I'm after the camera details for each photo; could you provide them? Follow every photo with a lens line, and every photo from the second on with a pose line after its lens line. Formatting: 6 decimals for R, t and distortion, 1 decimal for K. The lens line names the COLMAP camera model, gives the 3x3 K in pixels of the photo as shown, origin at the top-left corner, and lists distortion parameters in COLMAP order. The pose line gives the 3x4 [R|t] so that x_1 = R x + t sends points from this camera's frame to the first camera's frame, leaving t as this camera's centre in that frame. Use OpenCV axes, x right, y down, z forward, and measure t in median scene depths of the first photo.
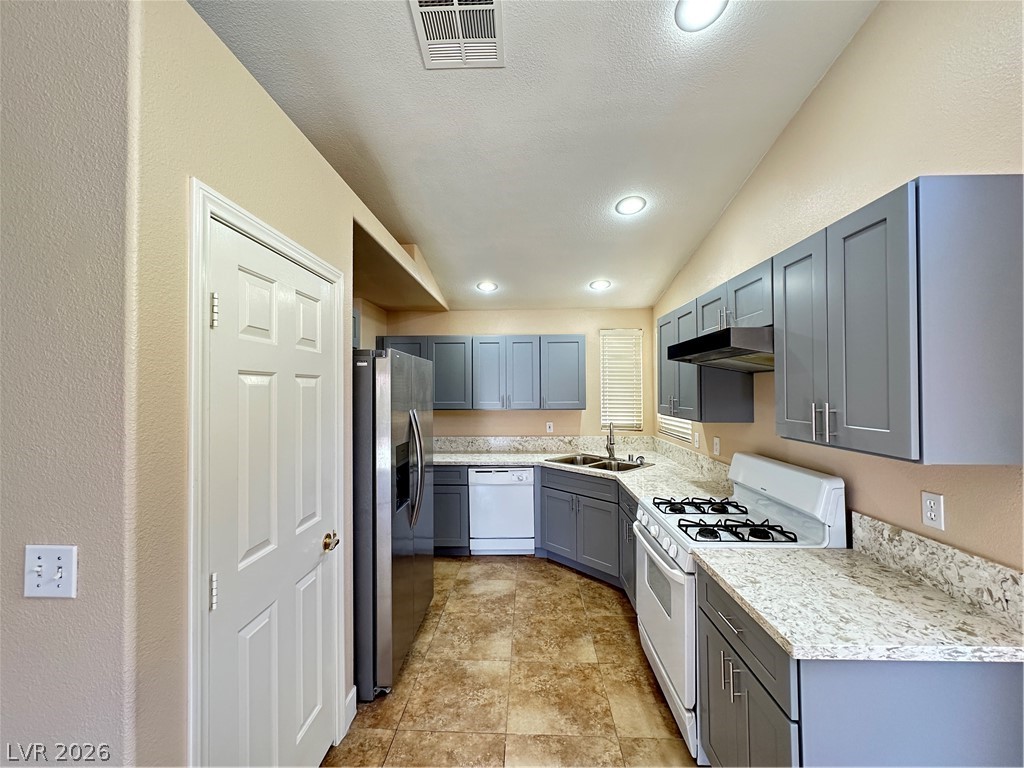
lens RADIAL K [[412.7, 0, 512.0], [0, 412.7, 384.0], [0, 0, 1]] dist [-0.002573, 0.000290]
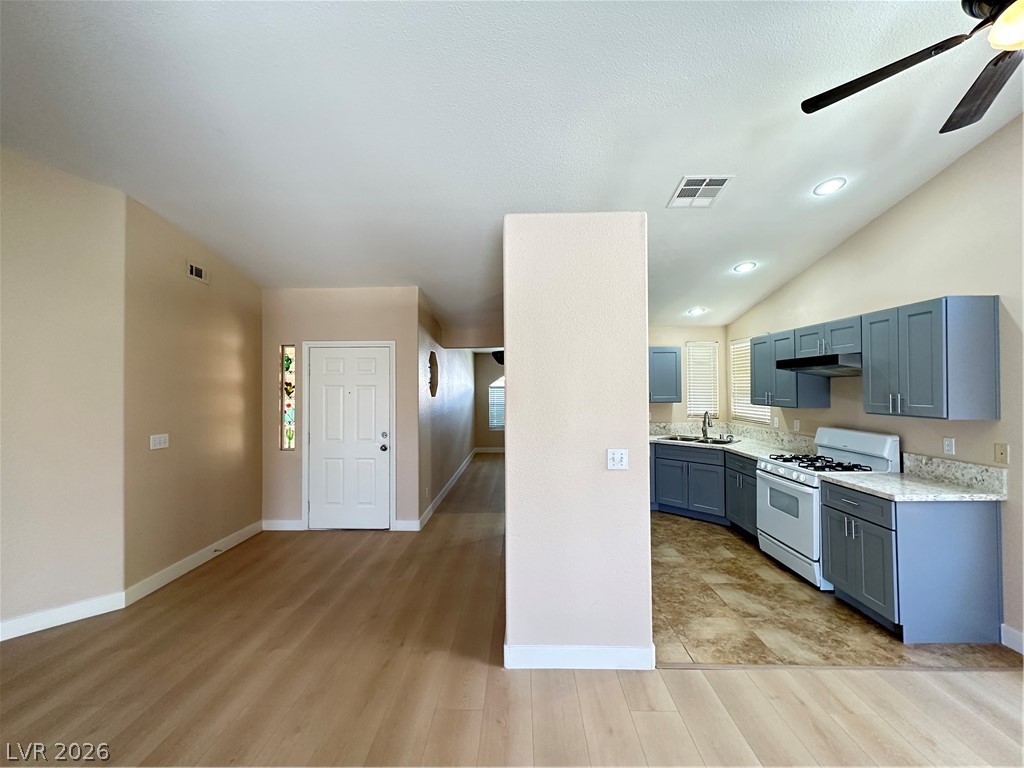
lens RADIAL K [[412.7, 0, 512.0], [0, 412.7, 384.0], [0, 0, 1]] dist [-0.002573, 0.000290]
pose [[0.999820, -0.000357, 0.018960, -0.841050], [0.000263, 0.999988, 0.004968, -0.011145], [-0.018961, -0.004962, 0.999808, -0.711516]]
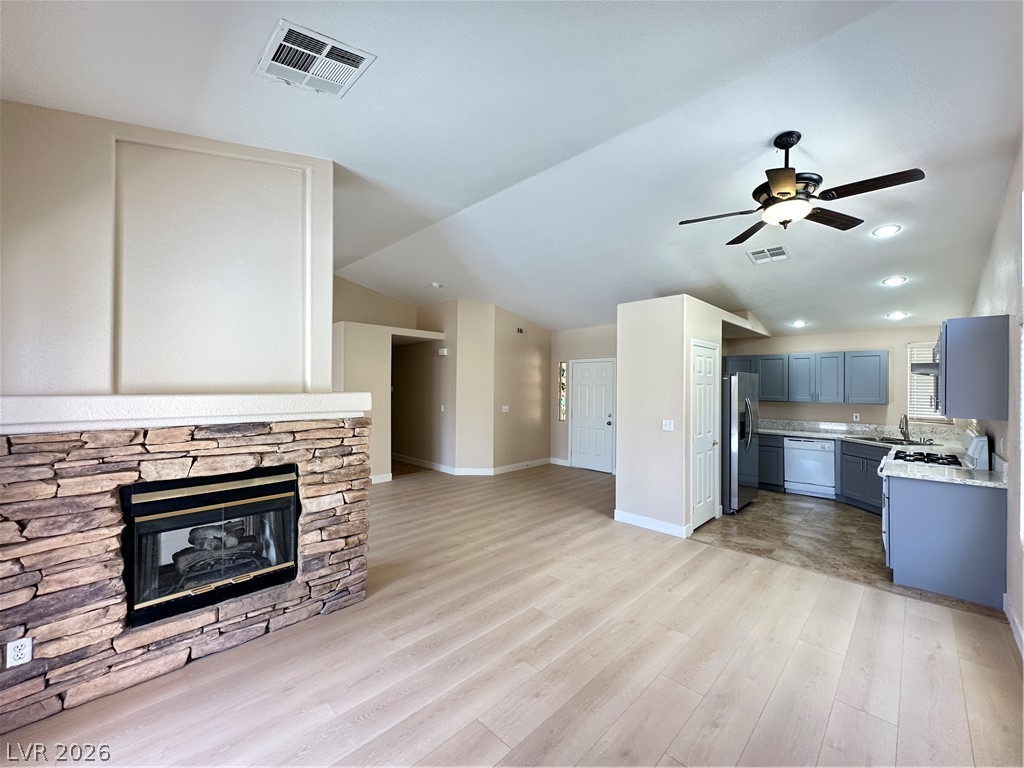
lens RADIAL K [[412.7, 0, 512.0], [0, 412.7, 384.0], [0, 0, 1]] dist [-0.002573, 0.000290]
pose [[0.738616, 0.008018, -0.674079, 0.380687], [-0.002159, 0.999952, 0.009528, -0.036981], [0.674123, -0.005583, 0.738598, -1.791654]]
